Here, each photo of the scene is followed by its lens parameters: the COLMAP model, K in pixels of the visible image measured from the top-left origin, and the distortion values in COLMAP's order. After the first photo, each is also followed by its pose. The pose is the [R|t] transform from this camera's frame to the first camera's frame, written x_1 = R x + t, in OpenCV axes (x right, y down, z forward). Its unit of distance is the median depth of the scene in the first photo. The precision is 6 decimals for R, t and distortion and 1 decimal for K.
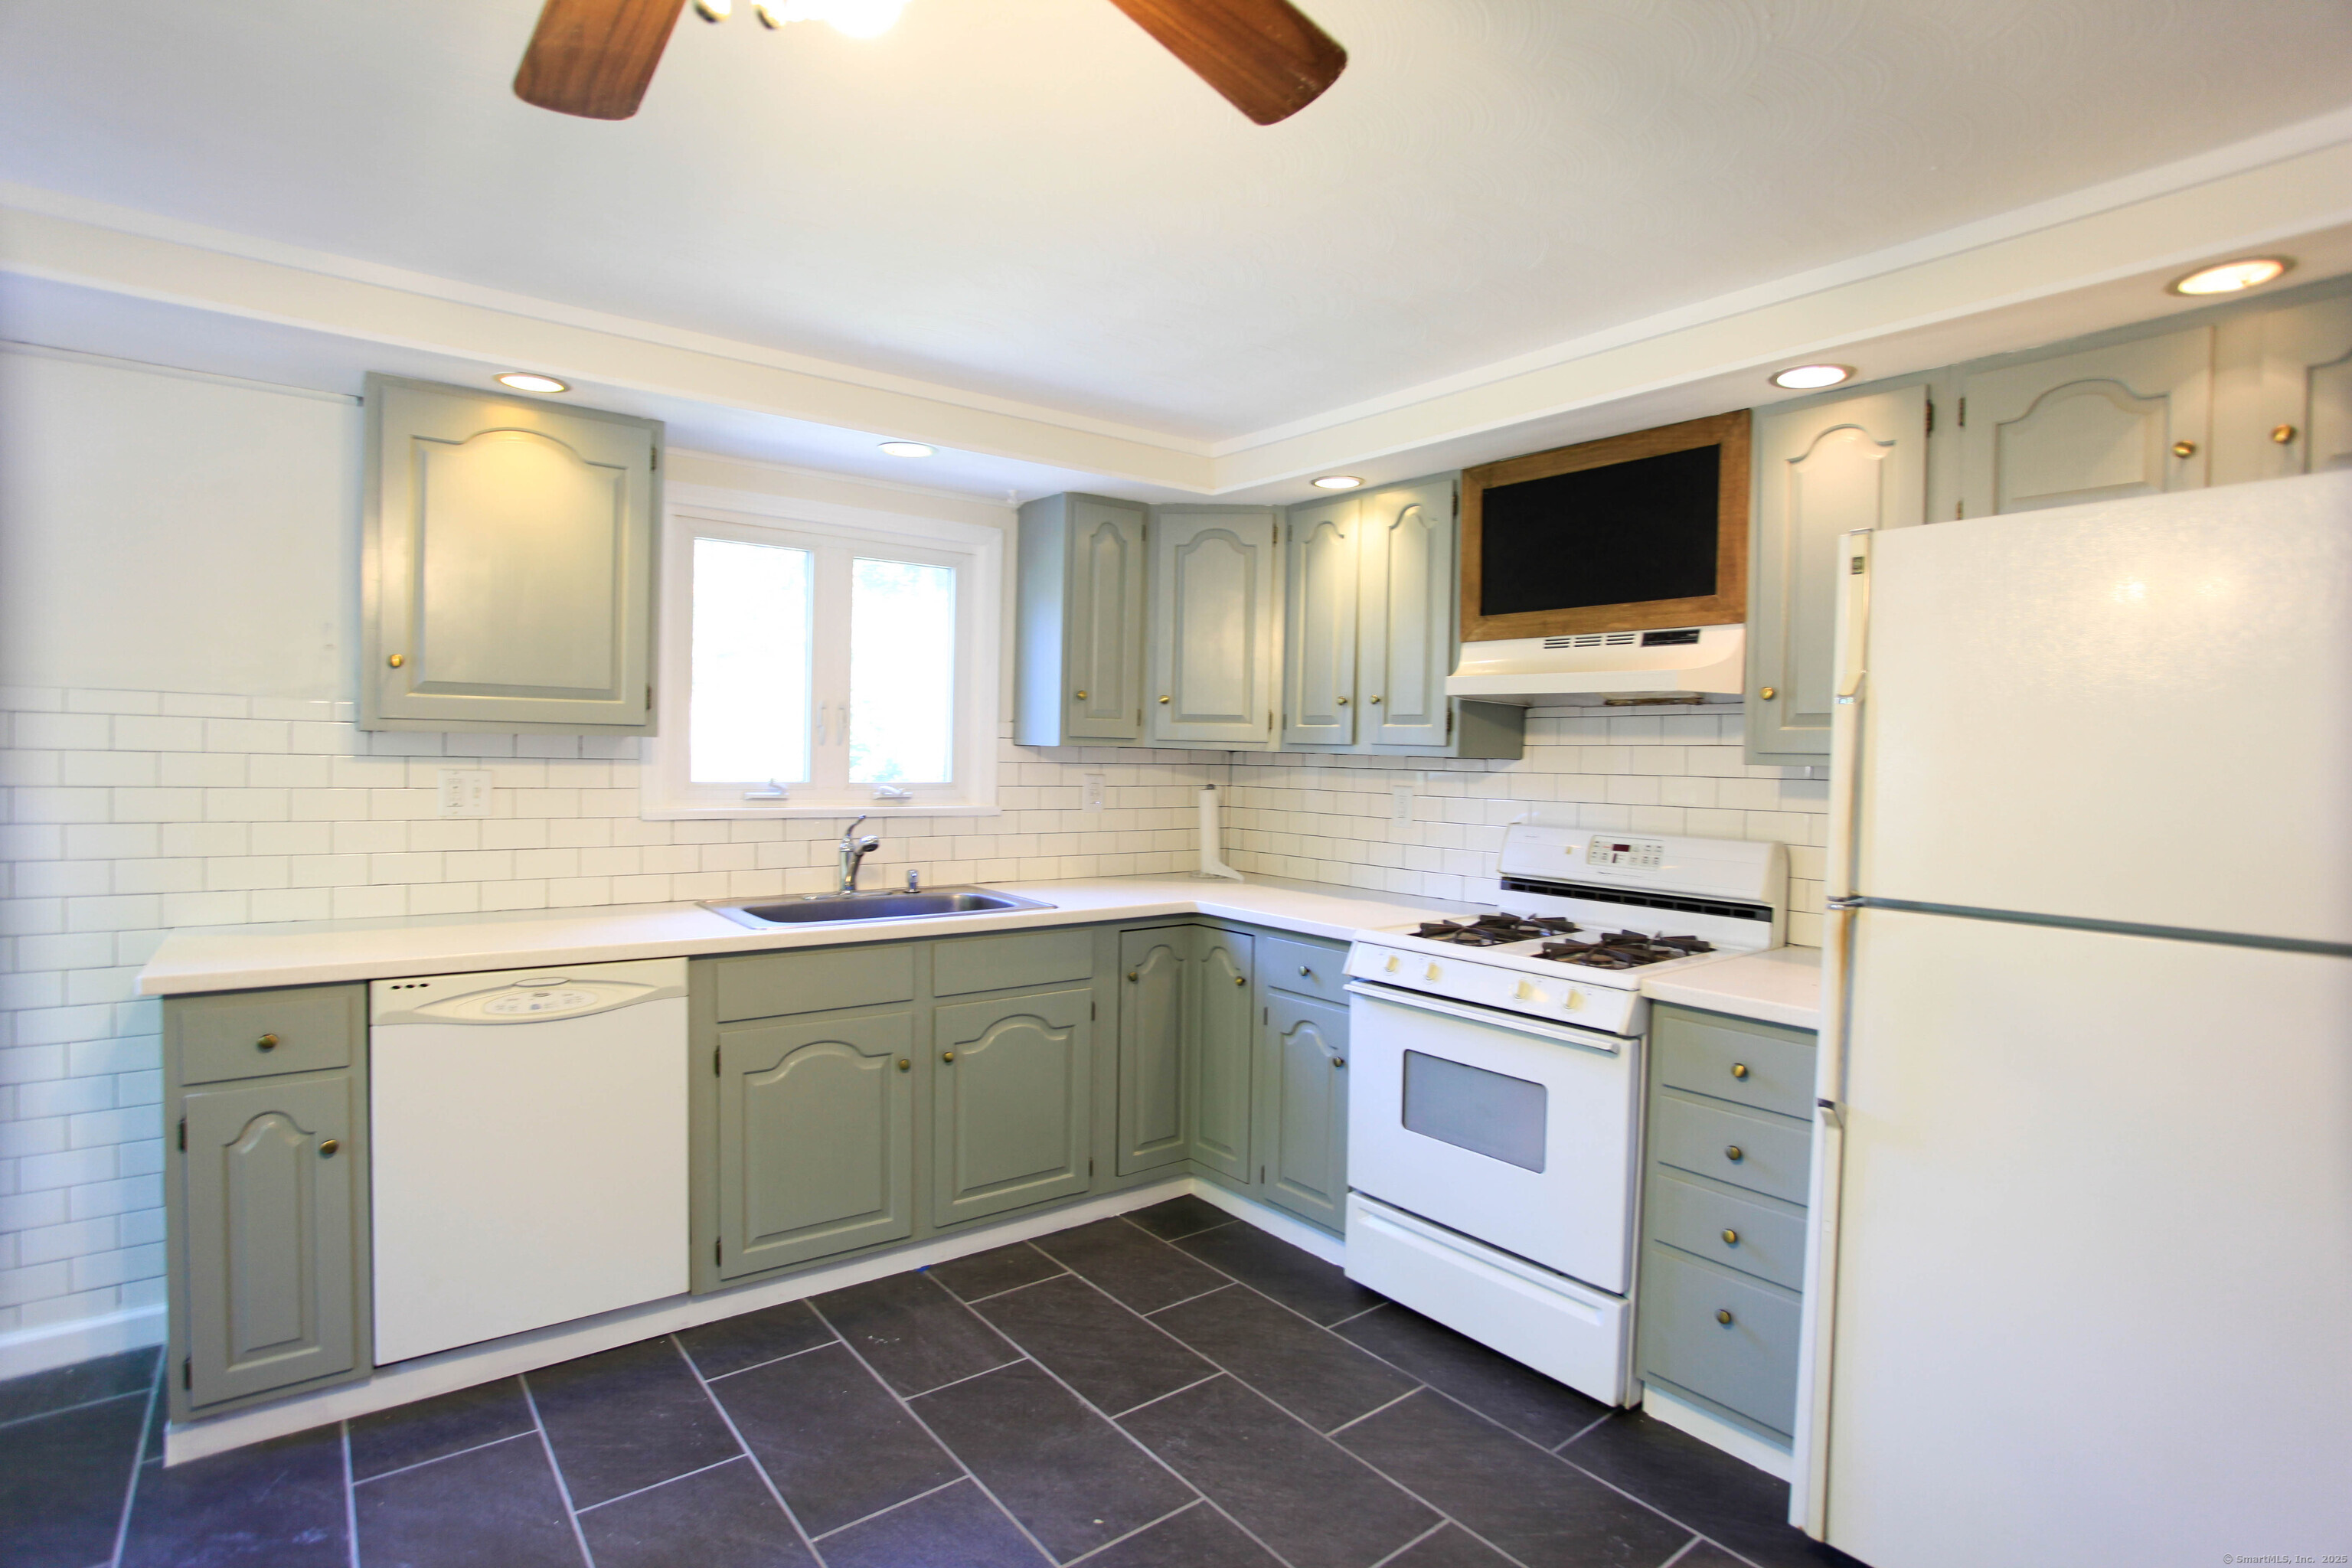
lens RADIAL K [[1159.9, 0, 1176.0], [0, 1159.9, 784.0], [0, 0, 1]] dist [-0.061603, 0.025003]
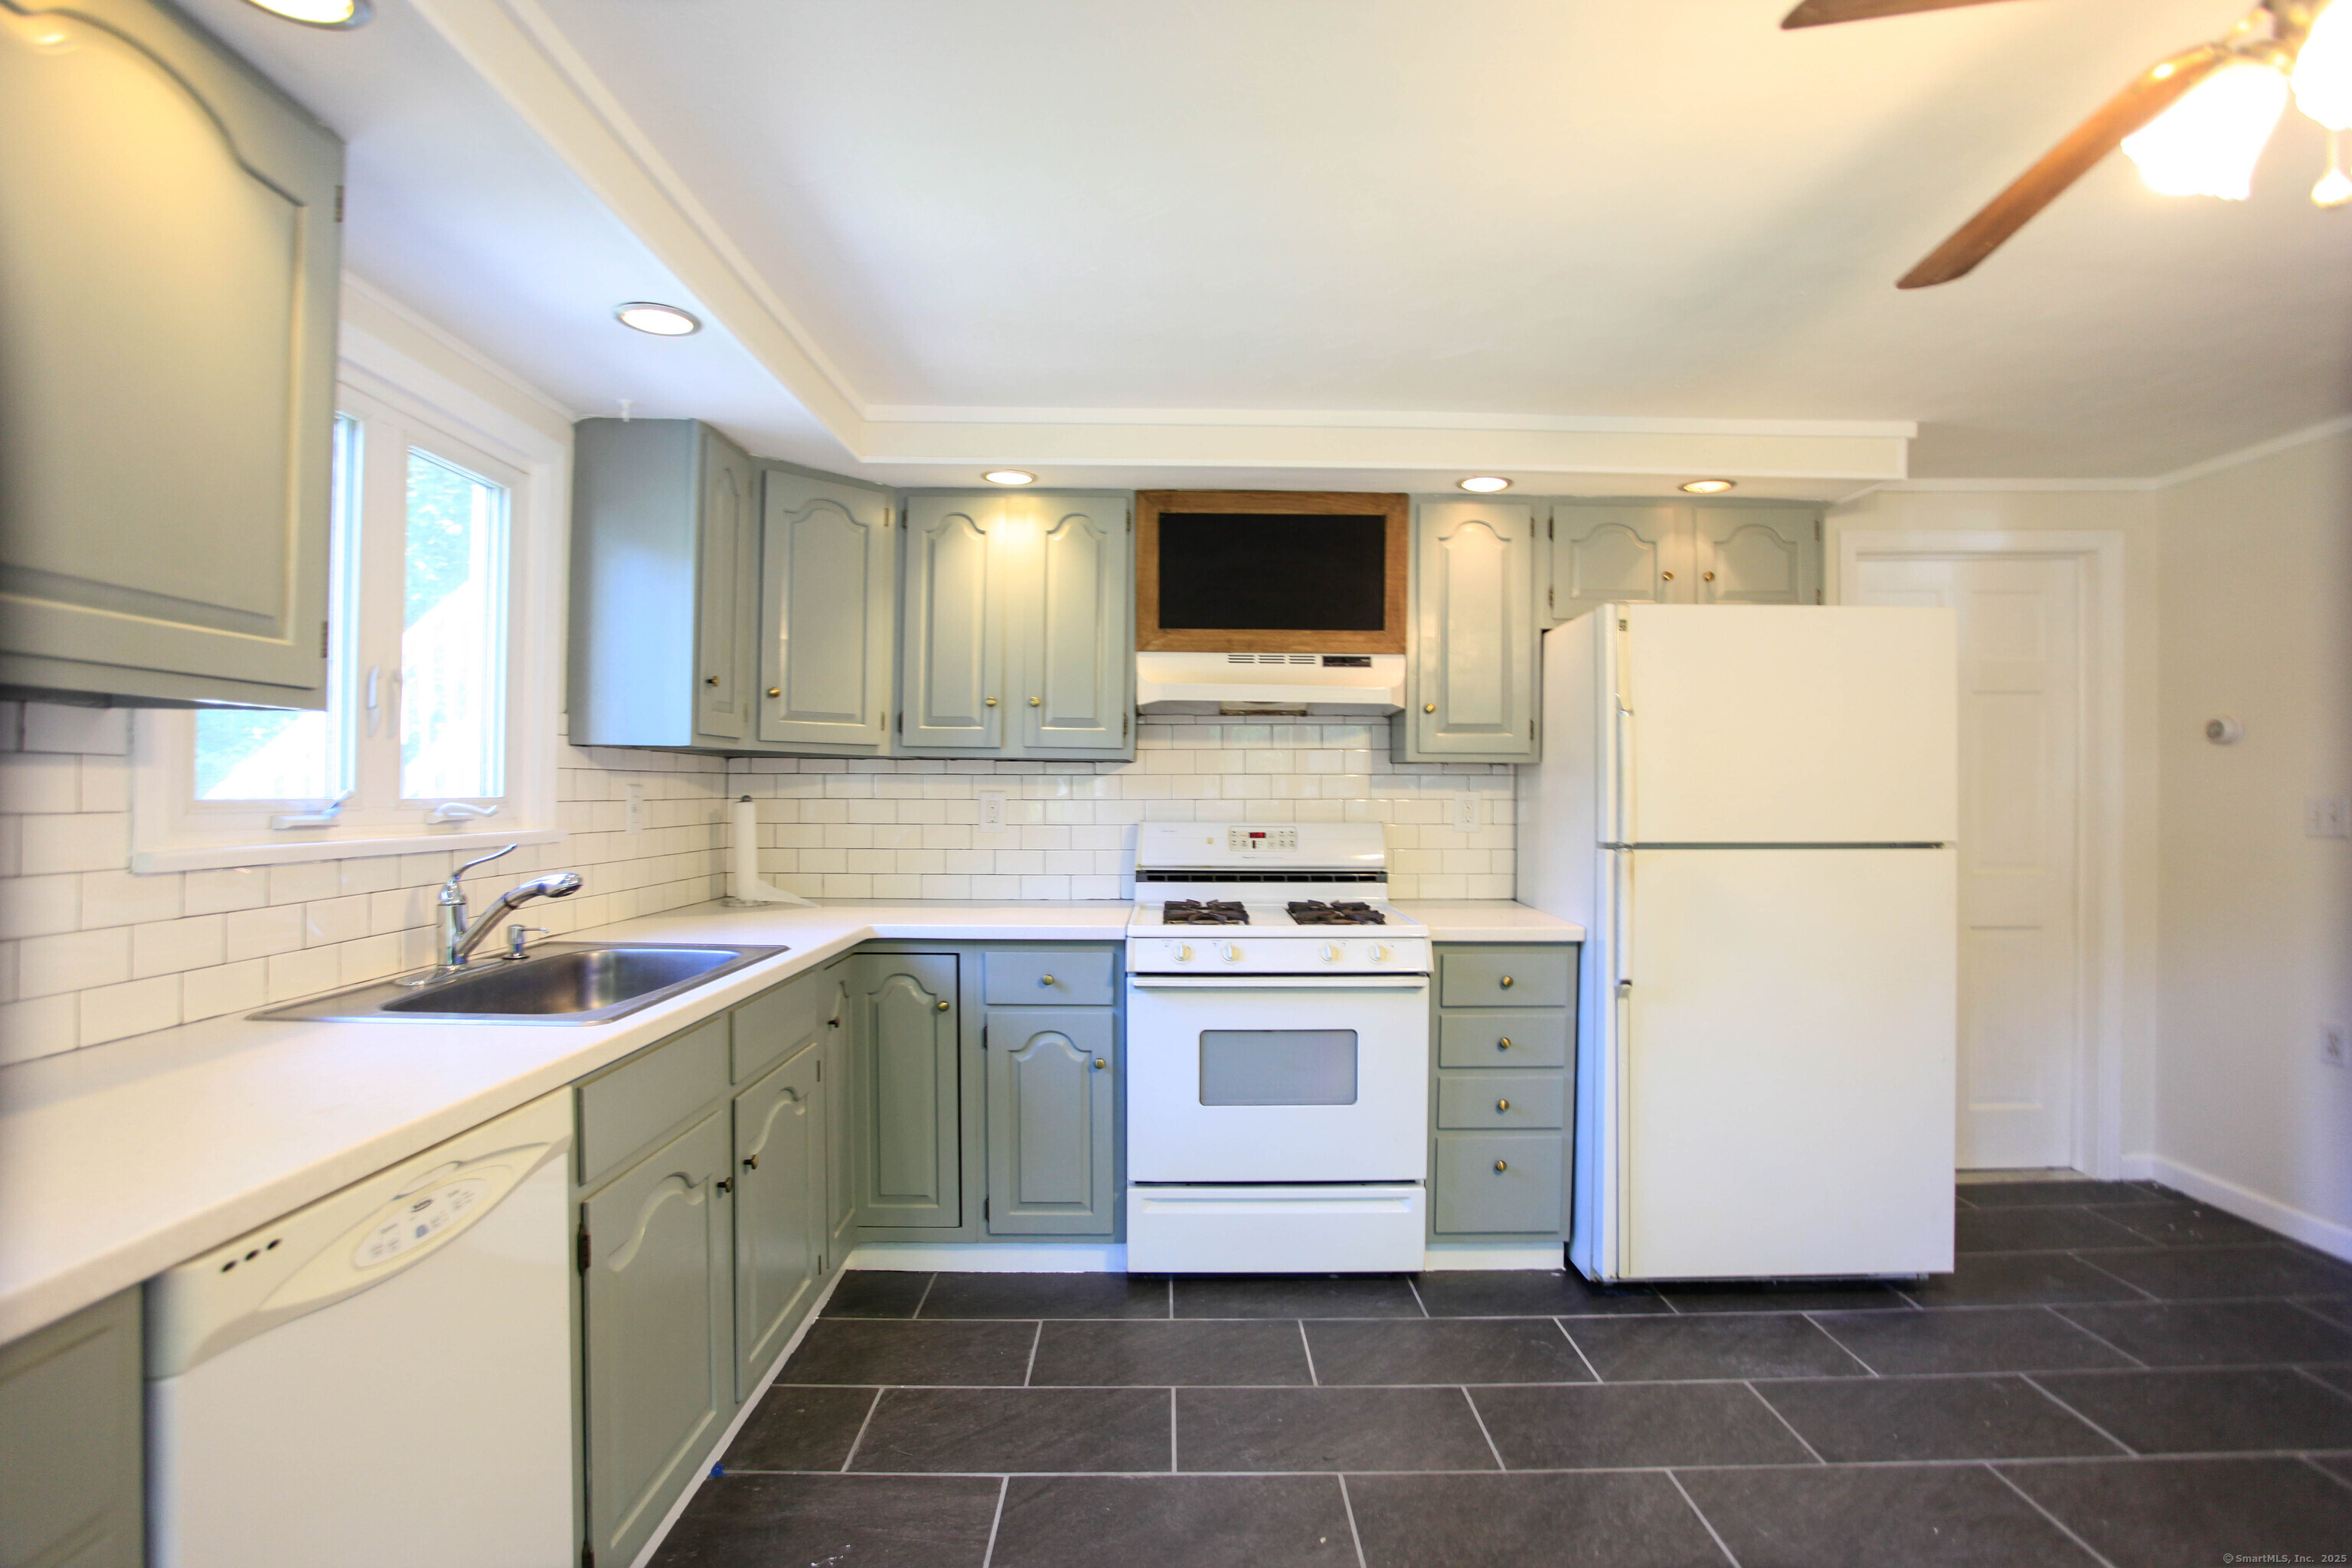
lens RADIAL K [[1143.8, 0, 1188.5], [0, 1143.8, 786.6], [0, 0, 1]] dist [-0.071420, 0.028494]
pose [[0.609191, -0.014529, 0.792890, -0.599664], [0.027956, 0.999604, -0.003163, 0.007495], [-0.792530, 0.024093, 0.609356, 0.342515]]
